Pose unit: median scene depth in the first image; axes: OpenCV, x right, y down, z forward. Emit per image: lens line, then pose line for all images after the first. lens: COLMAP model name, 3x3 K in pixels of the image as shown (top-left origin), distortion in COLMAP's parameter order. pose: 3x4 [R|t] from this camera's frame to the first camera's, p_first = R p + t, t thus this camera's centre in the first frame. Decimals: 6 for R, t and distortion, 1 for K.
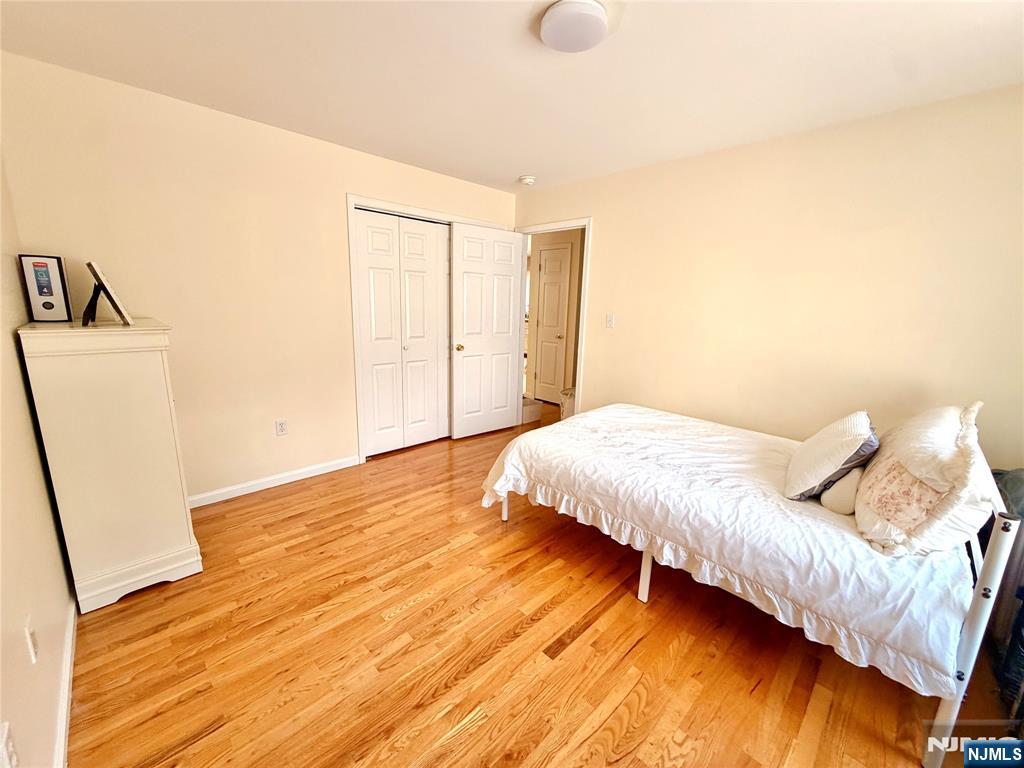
lens RADIAL K [[406.8, 0, 512.1], [0, 406.8, 382.8], [0, 0, 1]] dist [0.001569, 0.000692]
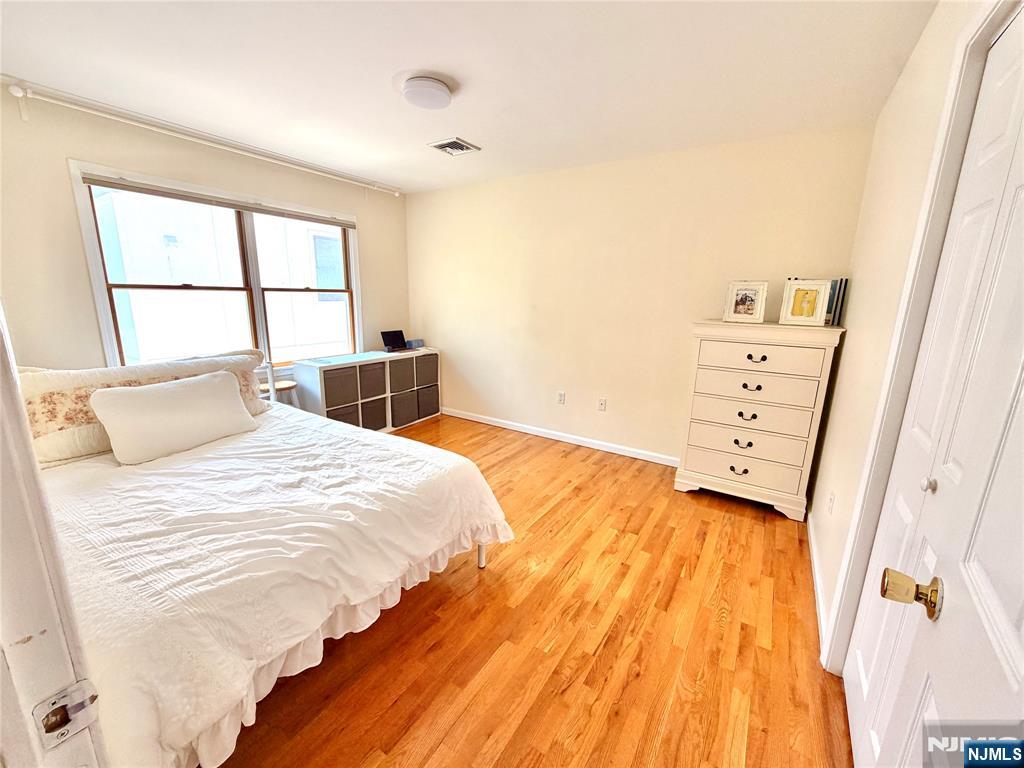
lens RADIAL K [[406.8, 0, 510.7], [0, 406.8, 385.4], [0, 0, 1]] dist [0.001569, 0.000692]
pose [[-0.975881, -0.000183, -0.218301, 0.113526], [-0.089351, 0.912732, 0.398668, -0.361782], [0.199178, 0.408559, -0.890735, 1.838465]]
